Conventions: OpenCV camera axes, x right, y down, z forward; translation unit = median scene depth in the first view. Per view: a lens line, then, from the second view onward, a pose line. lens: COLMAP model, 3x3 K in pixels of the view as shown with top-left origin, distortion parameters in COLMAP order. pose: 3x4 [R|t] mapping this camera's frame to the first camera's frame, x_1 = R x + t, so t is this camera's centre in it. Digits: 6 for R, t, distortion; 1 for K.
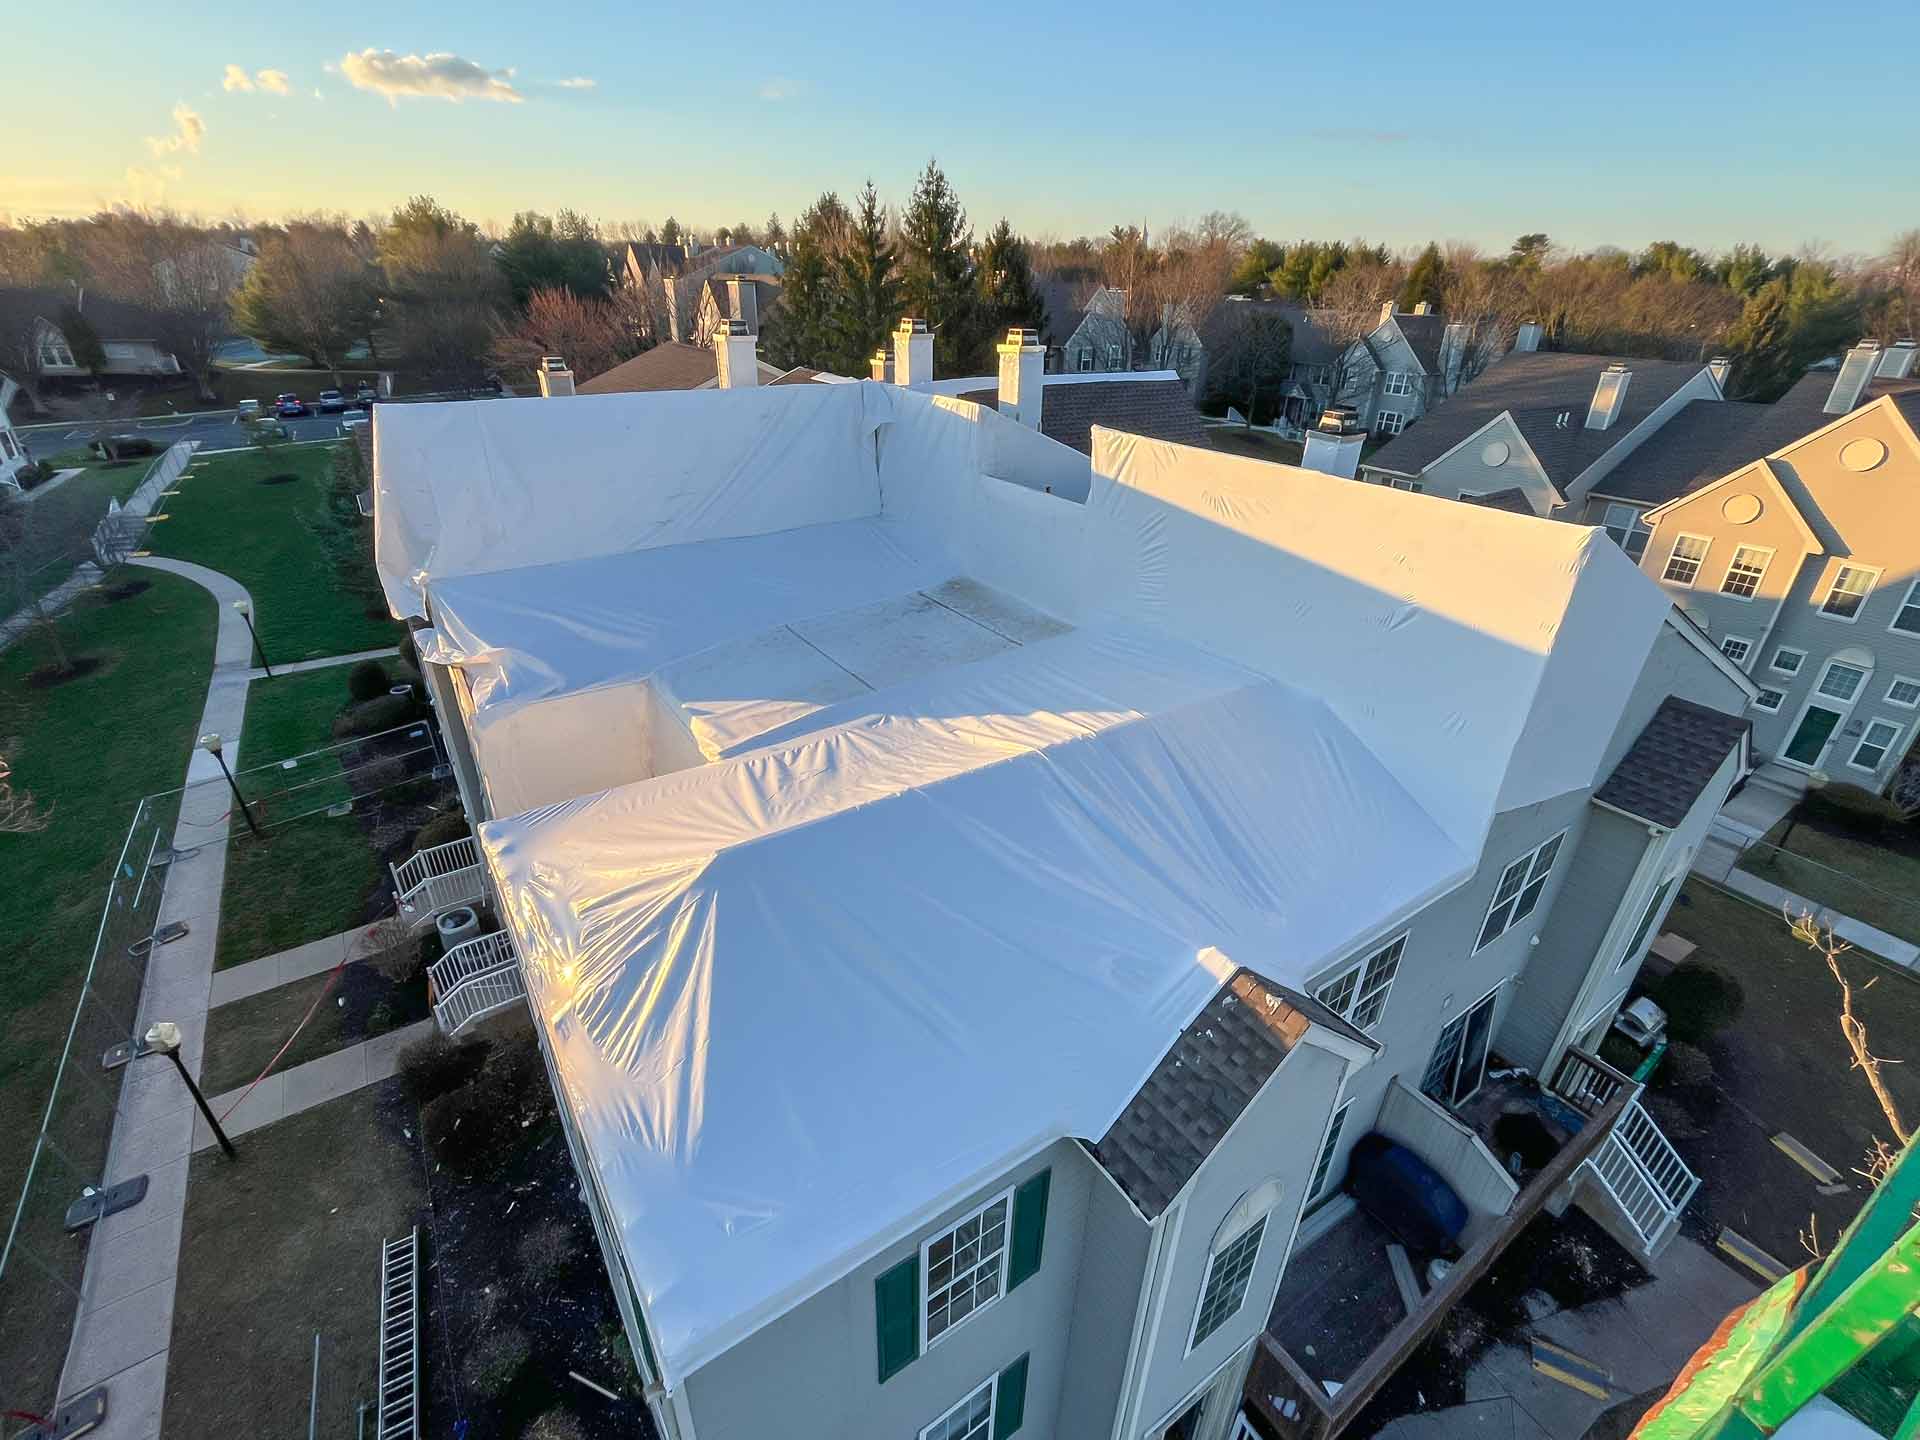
lens RADIAL K [[859.5, 0, 959.0], [0, 859.5, 758.5], [0, 0, 1]] dist [-0.004051, -0.000517]
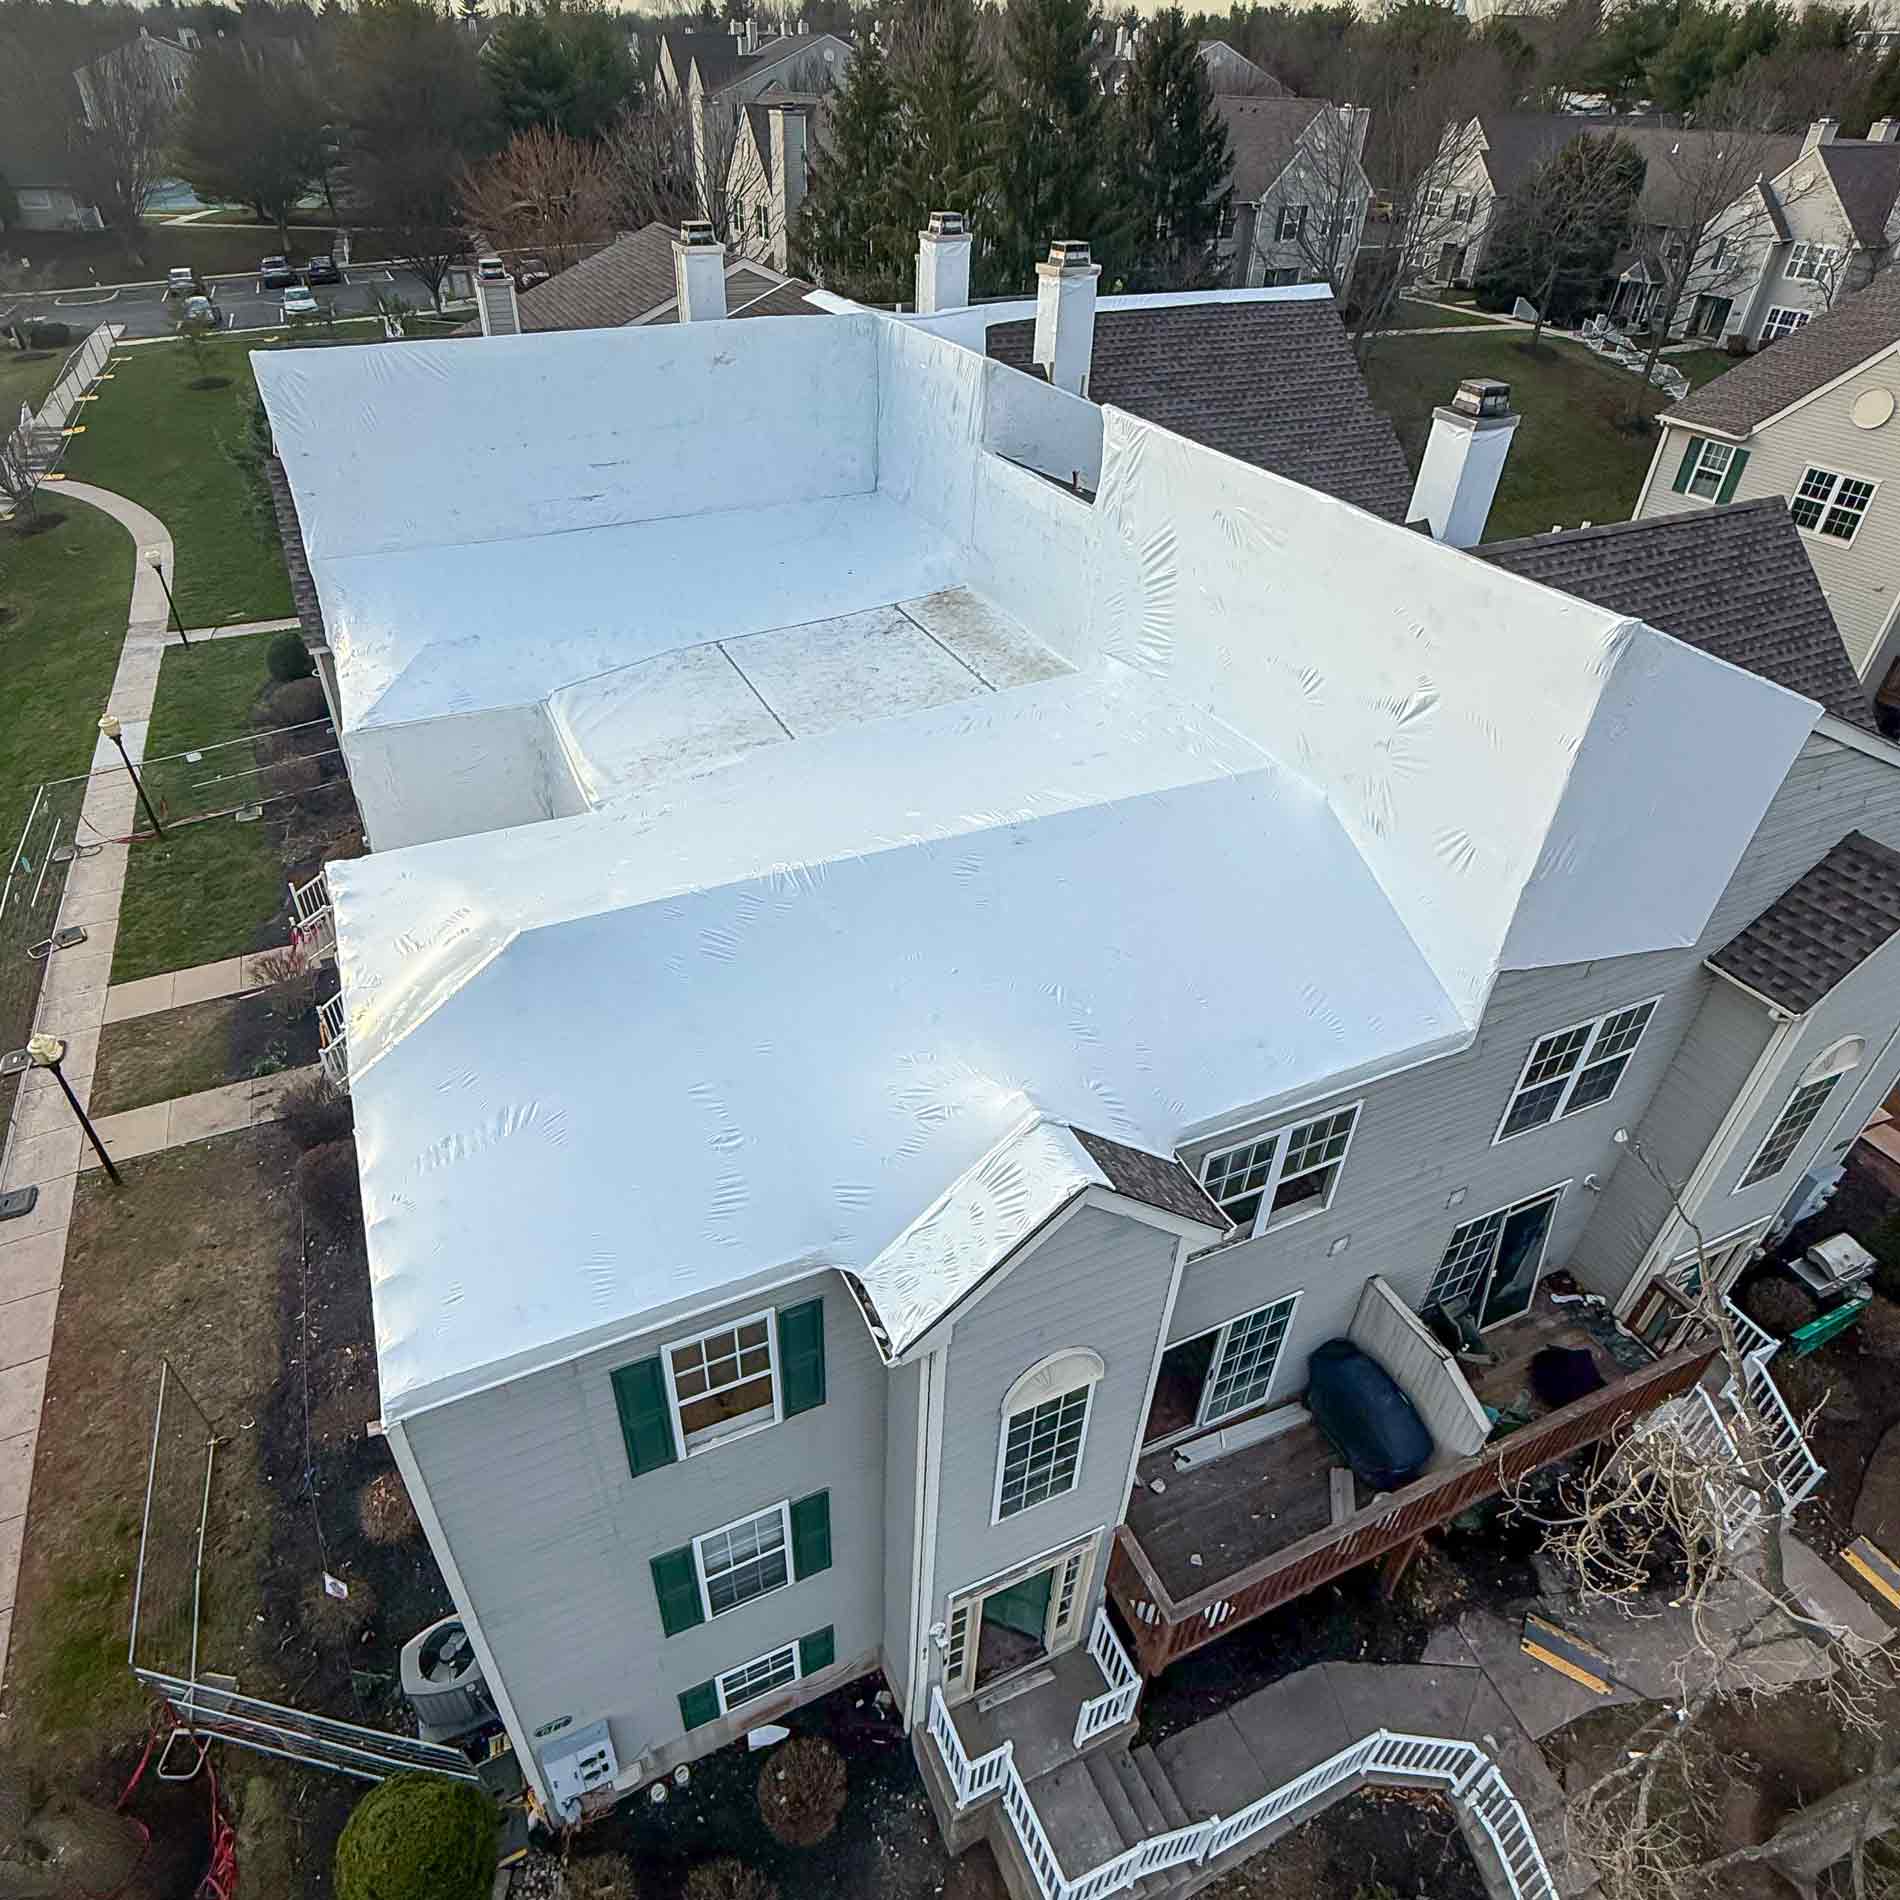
lens RADIAL K [[1184.9, 0, 896.6], [0, 1184.9, 945.1], [0, 0, 1]] dist [-0.001980, 0.000808]
pose [[0.982308, 0.103200, -0.156271, 0.150750], [-0.081200, 0.986651, 0.141157, -0.040277], [0.168753, -0.125971, 0.977575, -0.087963]]
